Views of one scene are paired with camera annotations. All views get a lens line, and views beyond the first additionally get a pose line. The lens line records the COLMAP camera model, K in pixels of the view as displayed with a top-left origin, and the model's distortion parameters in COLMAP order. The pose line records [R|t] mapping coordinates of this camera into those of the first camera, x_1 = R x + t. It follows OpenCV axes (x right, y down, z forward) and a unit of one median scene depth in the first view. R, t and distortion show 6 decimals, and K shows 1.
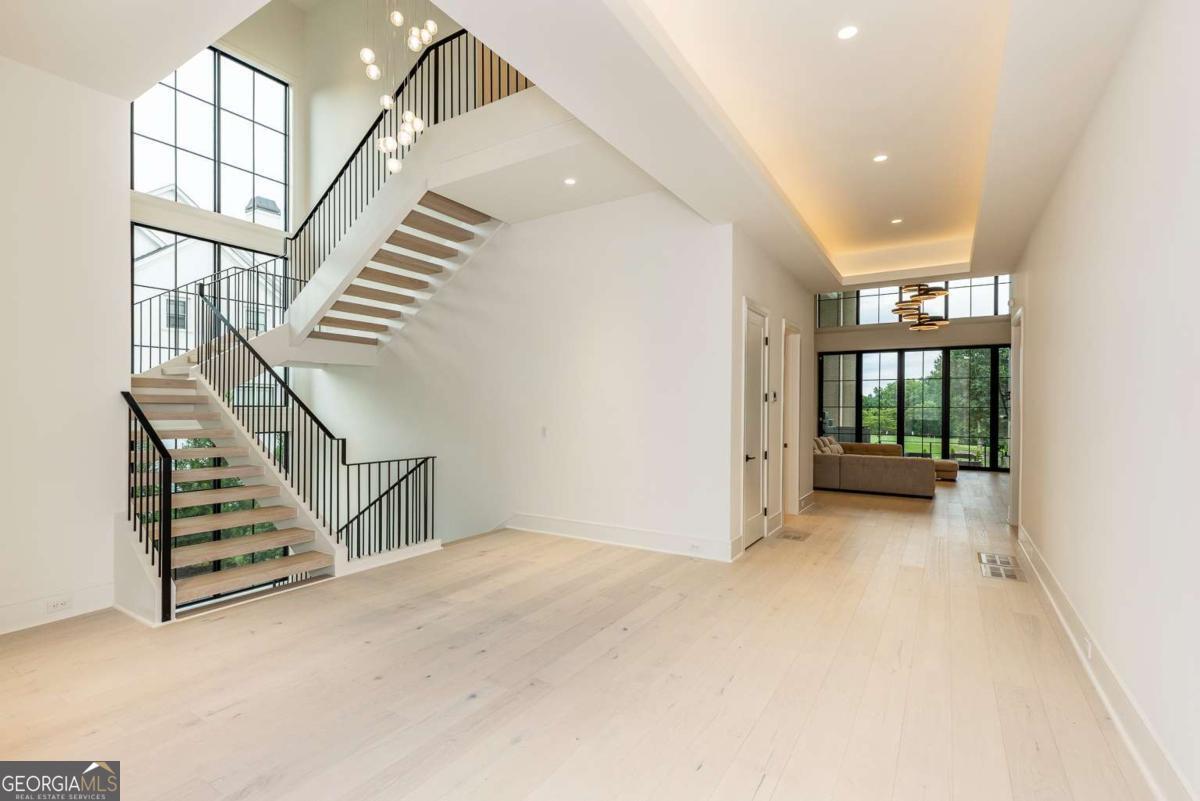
lens RADIAL K [[530.7, 0, 604.8], [0, 530.7, 404.7], [0, 0, 1]] dist [0.004870, 0.000574]
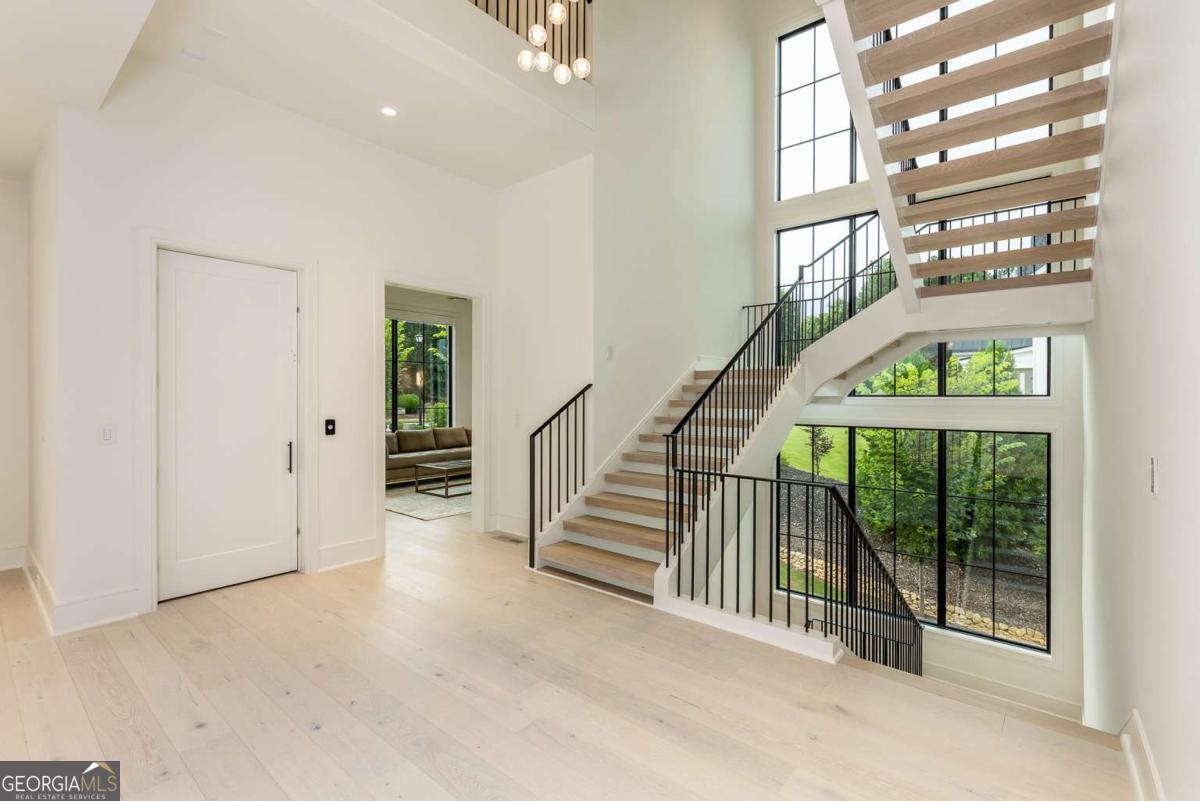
lens RADIAL K [[530.7, 0, 603.9], [0, 530.7, 393.1], [0, 0, 1]] dist [0.004870, 0.000574]
pose [[-0.117111, -0.007726, -0.993089, 0.328479], [-0.002382, 0.999969, -0.007498, 0.003749], [0.993116, 0.001487, -0.117125, 1.064676]]
